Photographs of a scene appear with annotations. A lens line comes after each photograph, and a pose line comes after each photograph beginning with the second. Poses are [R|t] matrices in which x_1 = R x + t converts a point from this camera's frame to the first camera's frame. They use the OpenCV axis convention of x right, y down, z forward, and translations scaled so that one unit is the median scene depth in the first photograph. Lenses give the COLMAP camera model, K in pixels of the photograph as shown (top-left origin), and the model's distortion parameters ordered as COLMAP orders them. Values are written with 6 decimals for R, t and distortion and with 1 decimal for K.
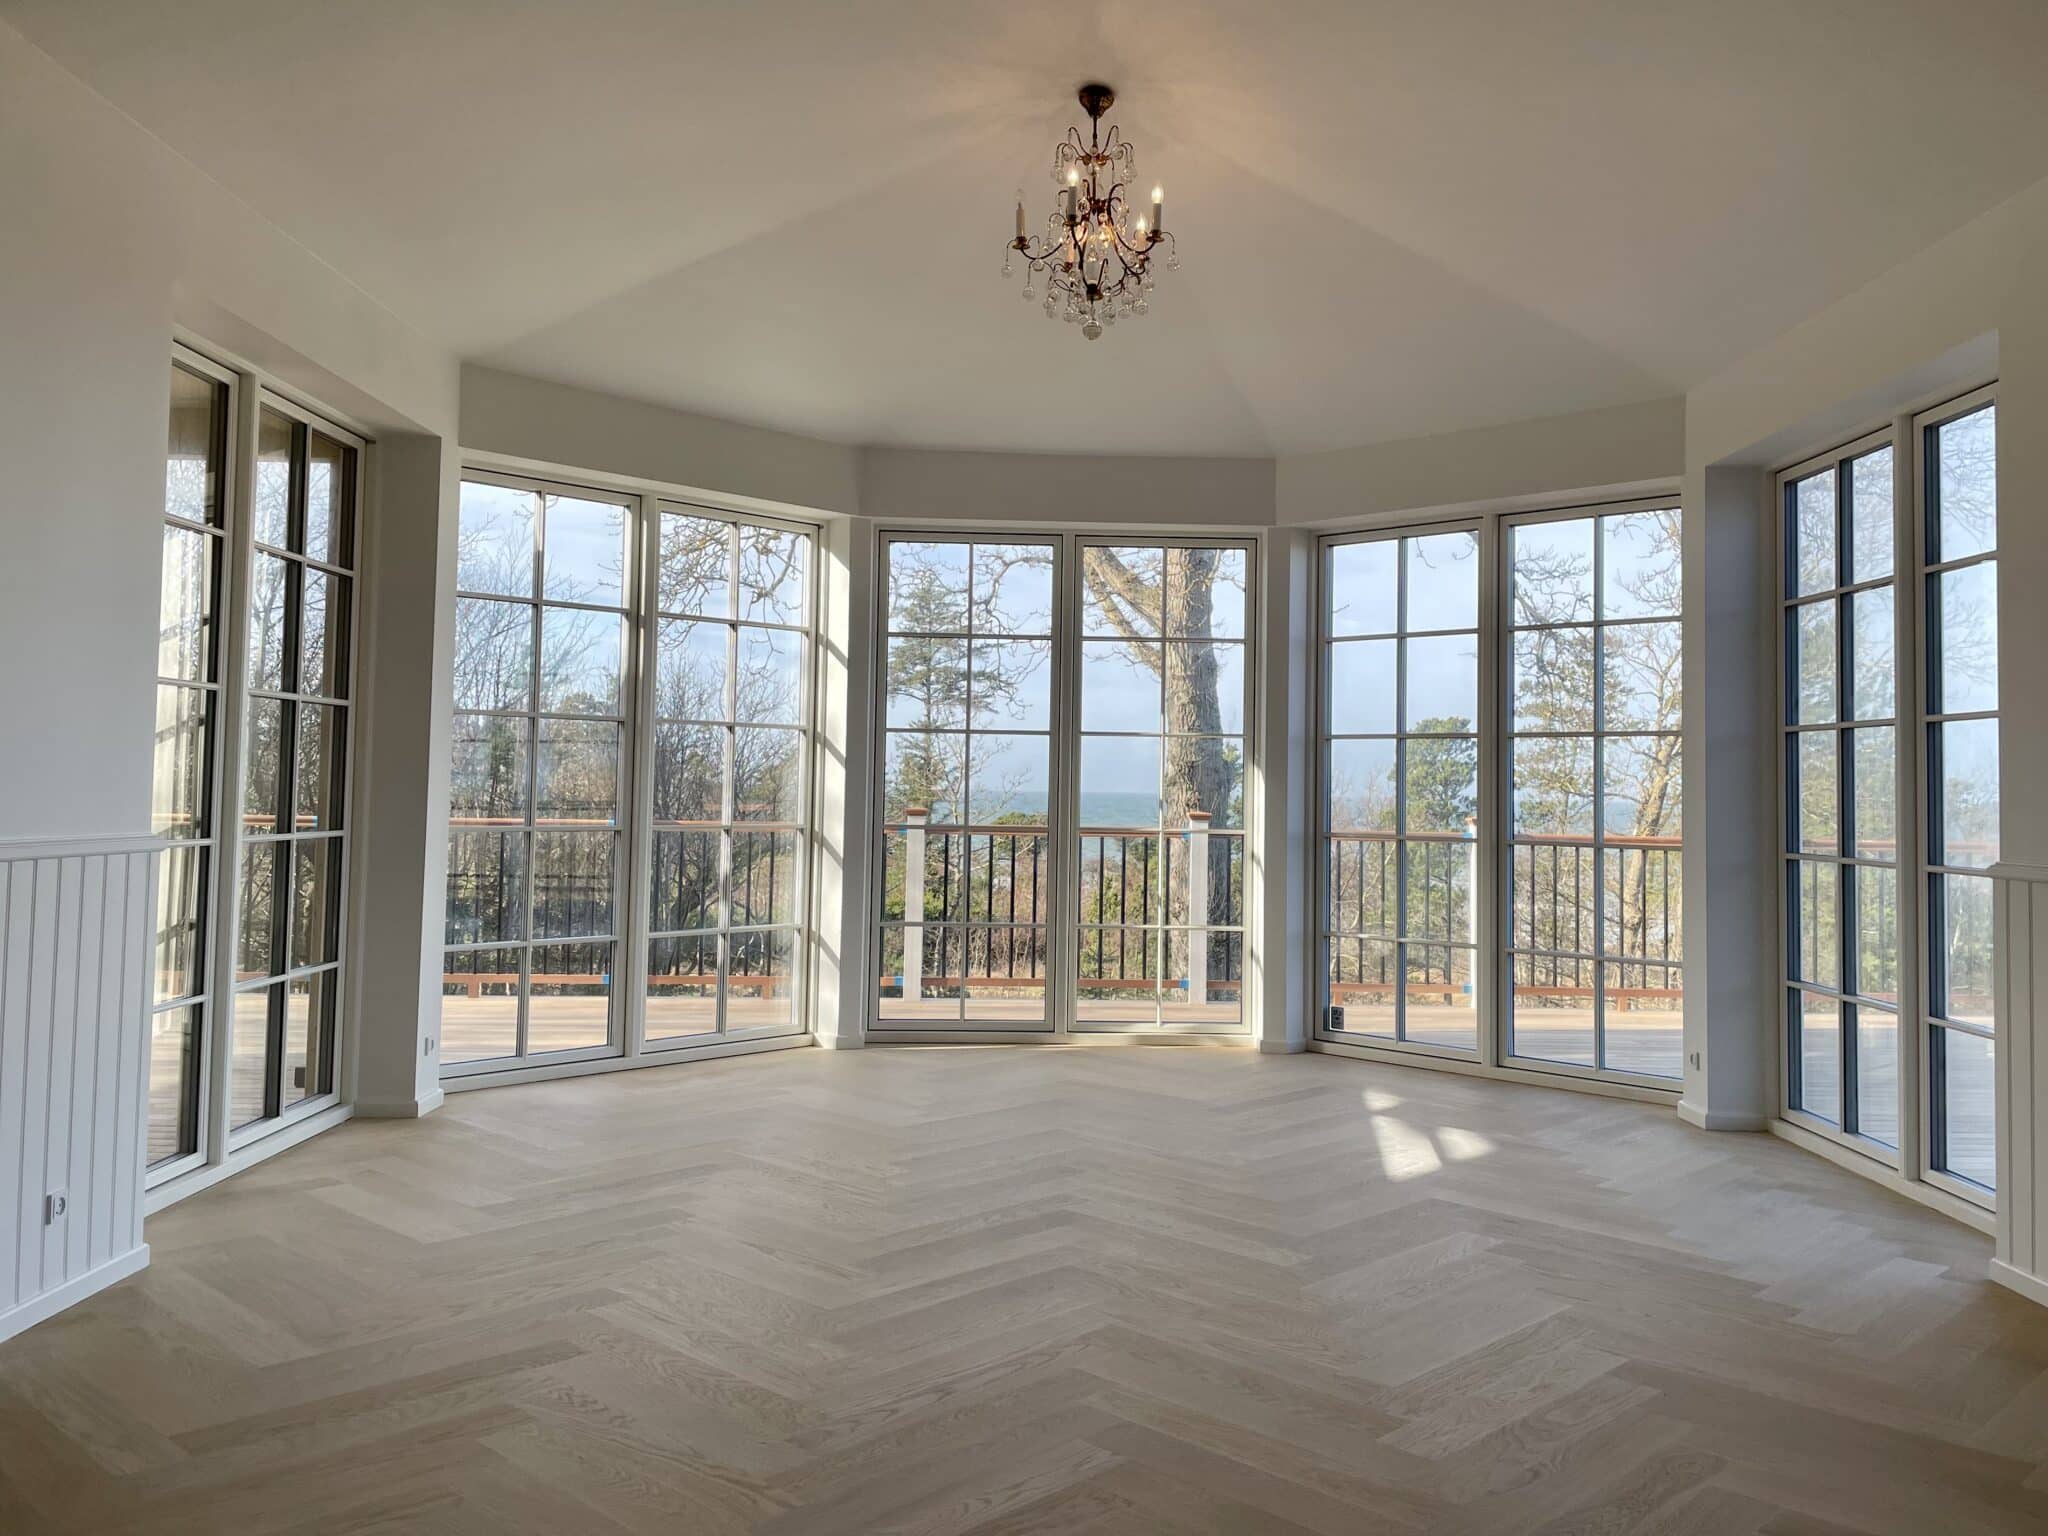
lens RADIAL K [[1565.0, 0, 1026.6], [0, 1565.0, 740.5], [0, 0, 1]] dist [0.086957, -0.104403]
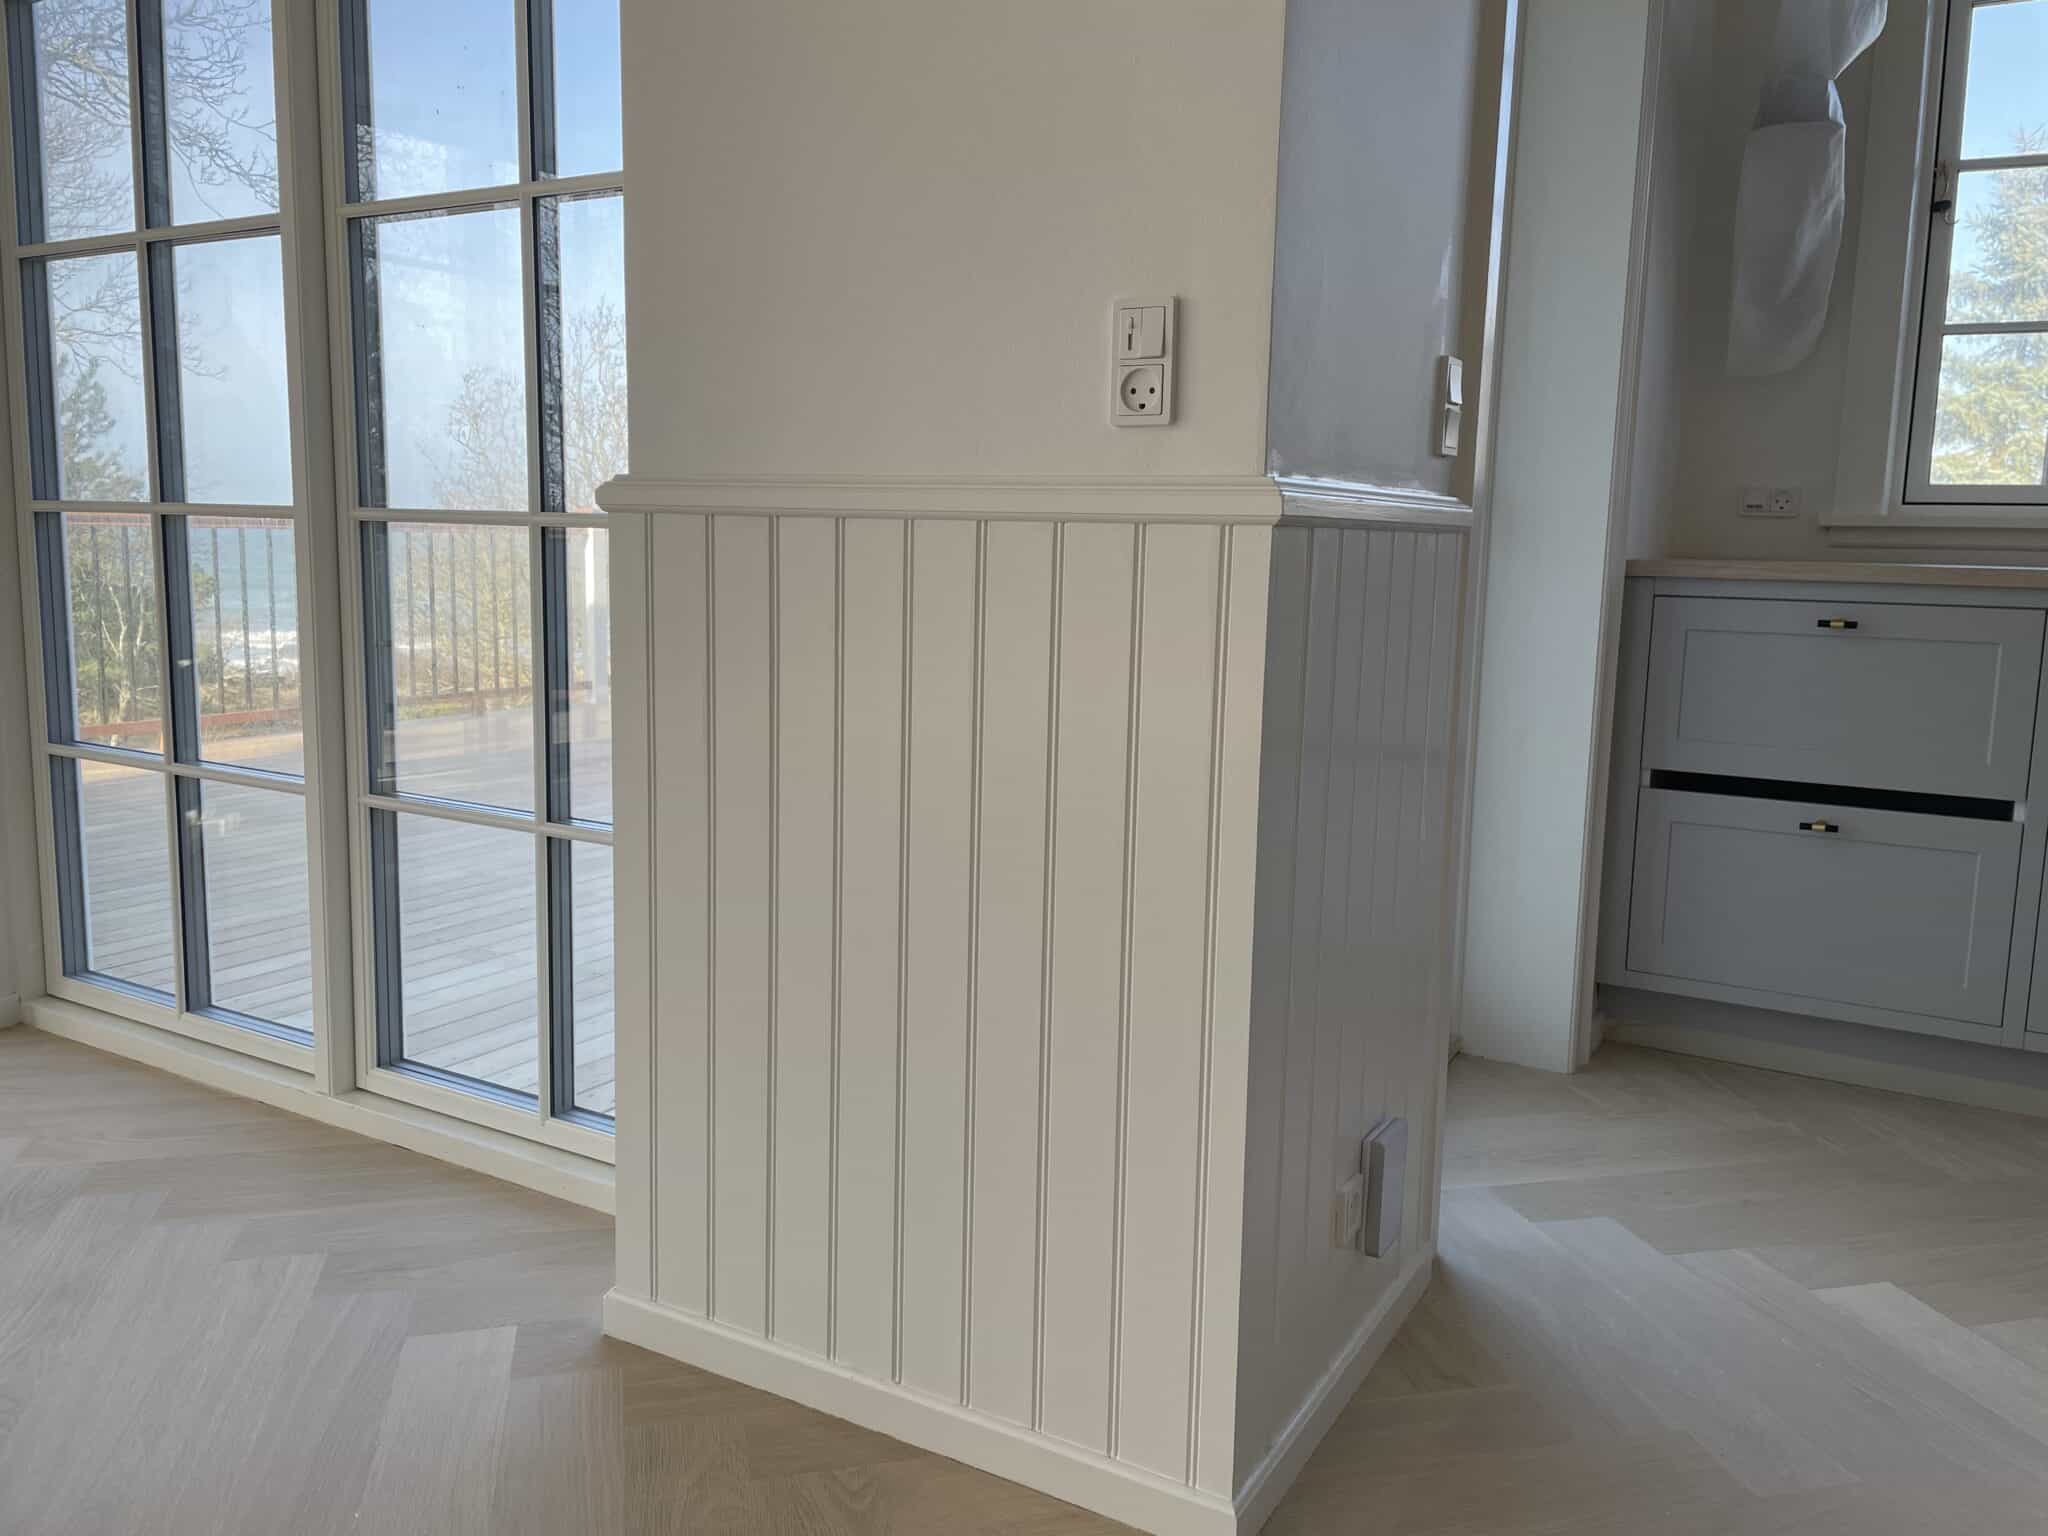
lens RADIAL K [[1565.0, 0, 1026.6], [0, 1565.0, 740.5], [0, 0, 1]] dist [0.086957, -0.104403]
pose [[0.499931, -0.118082, 0.857978, 0.213196], [-0.044090, 0.985907, 0.161379, 0.057580], [-0.864943, -0.118506, 0.487679, 0.525531]]
